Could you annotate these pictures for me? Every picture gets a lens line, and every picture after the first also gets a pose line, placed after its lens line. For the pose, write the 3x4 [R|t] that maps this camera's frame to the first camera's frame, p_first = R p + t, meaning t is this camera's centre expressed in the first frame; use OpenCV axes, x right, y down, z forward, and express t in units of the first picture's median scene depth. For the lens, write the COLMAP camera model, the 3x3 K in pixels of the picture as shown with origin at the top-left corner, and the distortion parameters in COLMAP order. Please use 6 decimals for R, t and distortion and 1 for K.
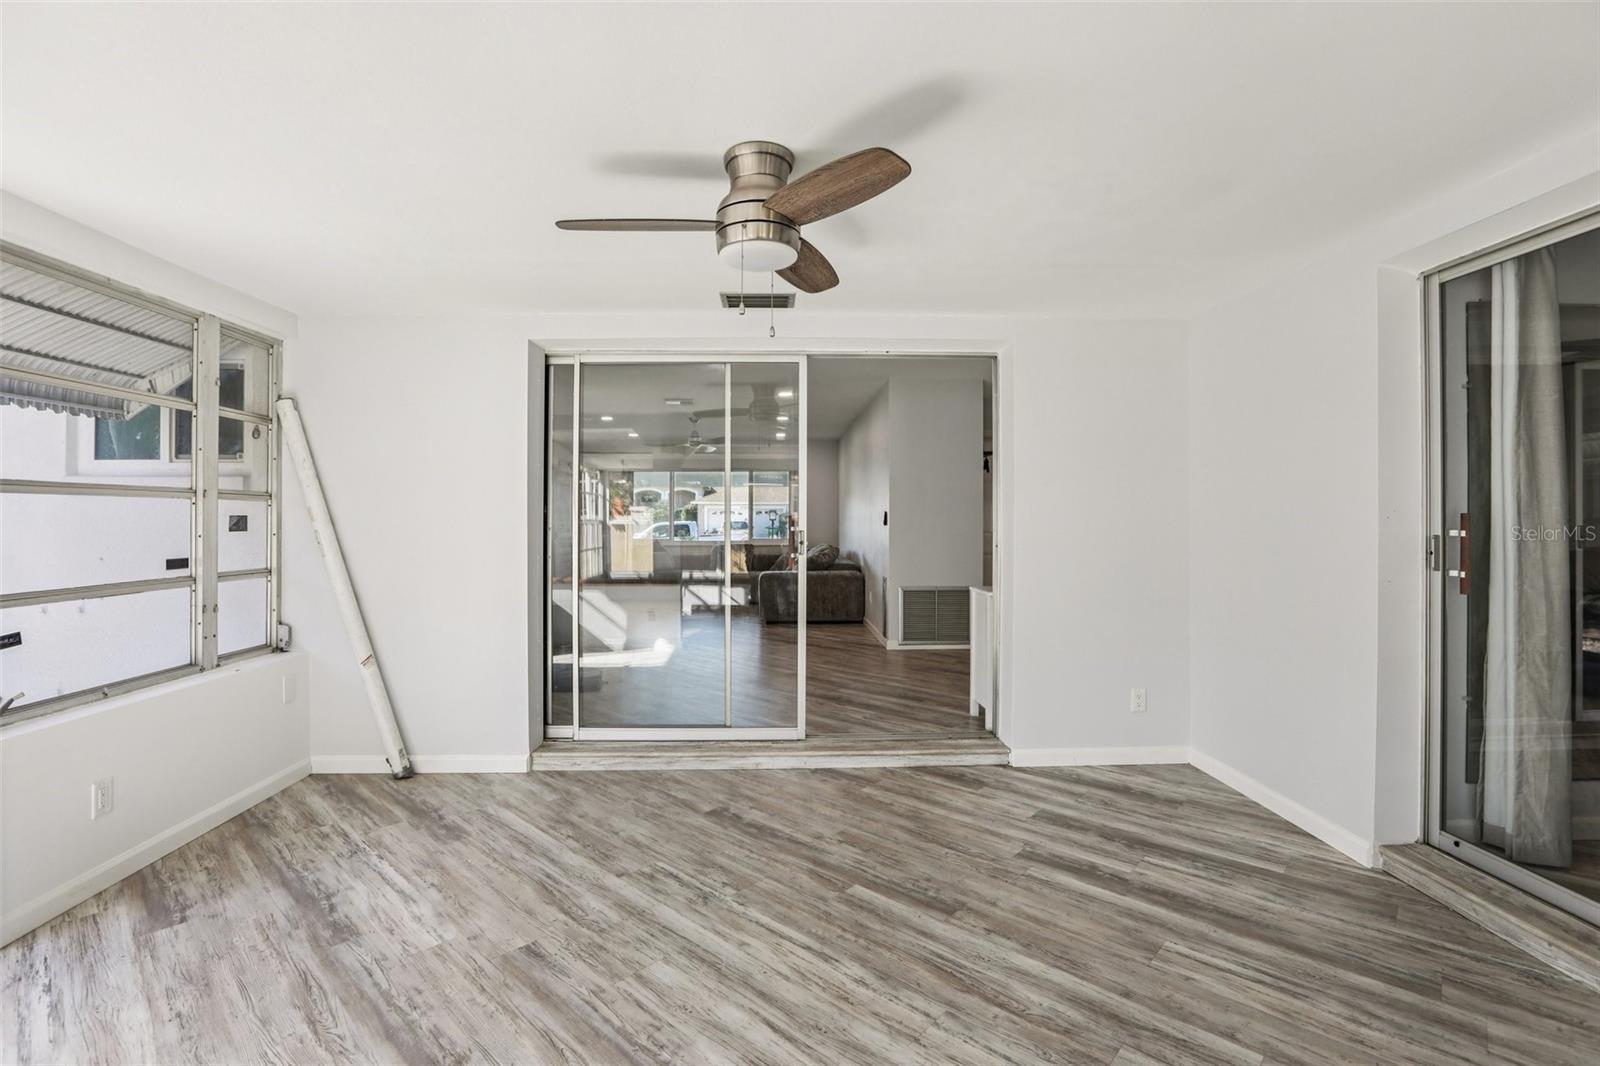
lens RADIAL K [[723.9, 0, 795.1], [0, 723.9, 524.9], [0, 0, 1]] dist [-0.031075, 0.007696]
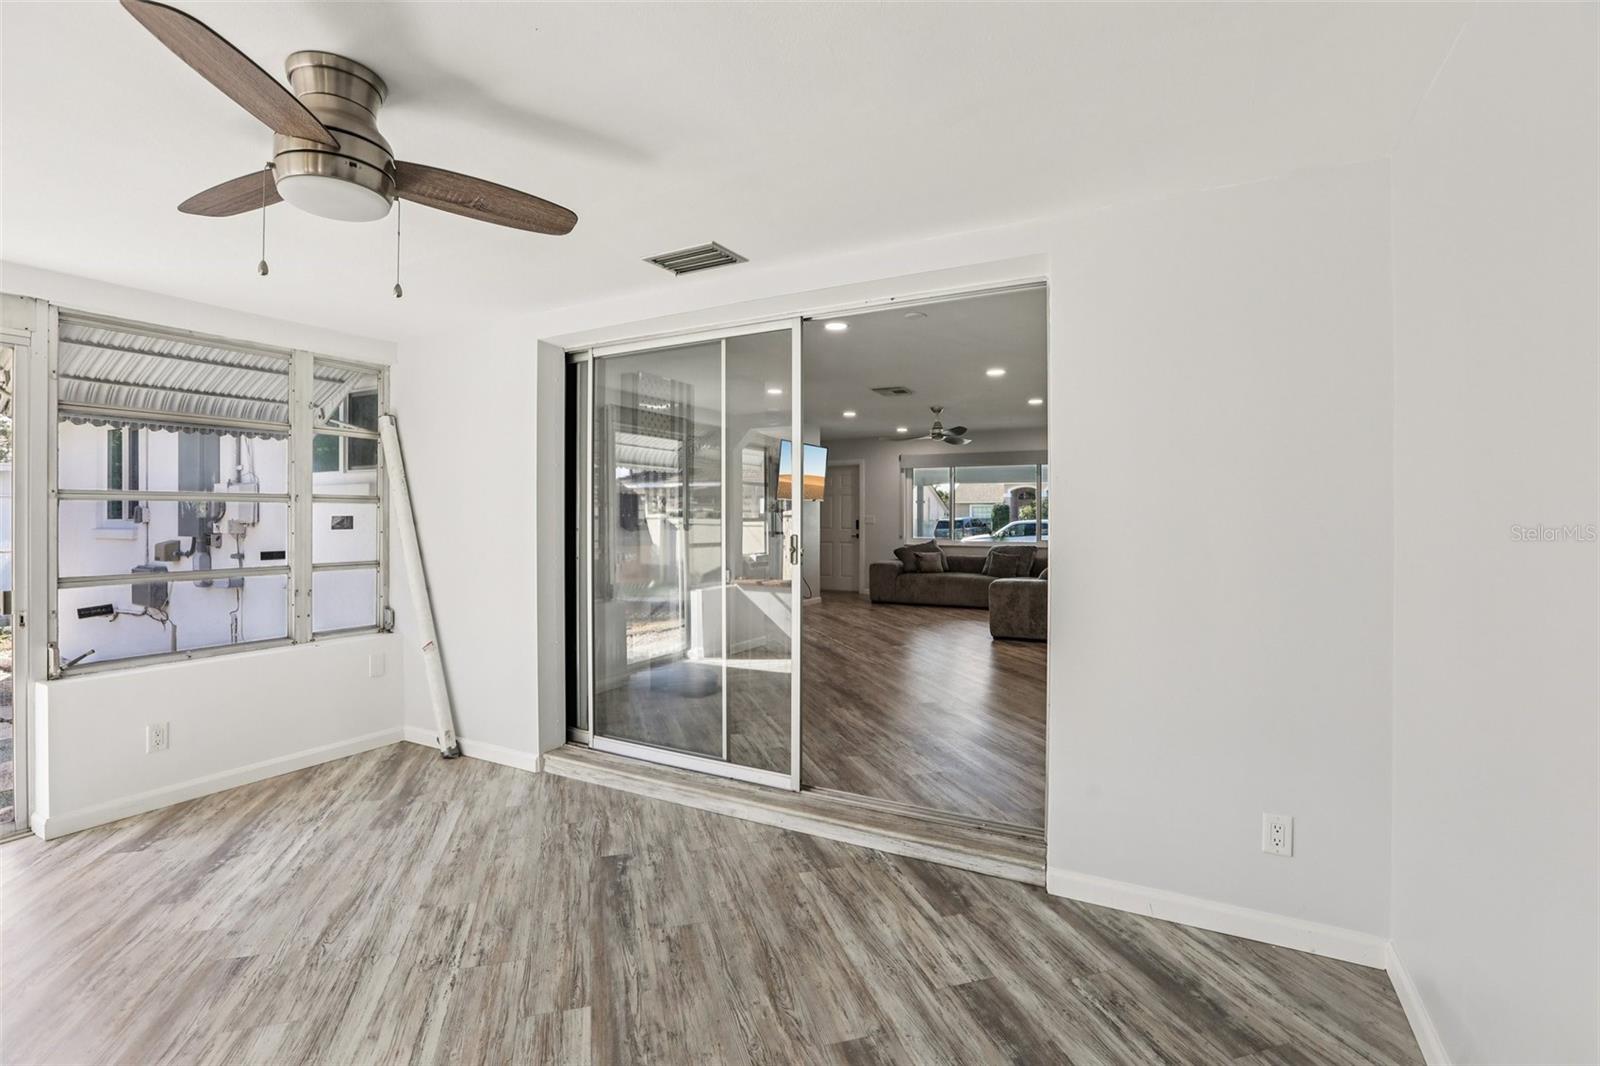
lens RADIAL K [[723.9, 0, 804.7], [0, 723.9, 522.4], [0, 0, 1]] dist [-0.031075, 0.007696]
pose [[0.864106, 0.004777, -0.503286, 0.489244], [-0.004584, 0.999988, 0.001620, -0.007858], [0.503288, 0.000907, 0.864118, 0.347778]]
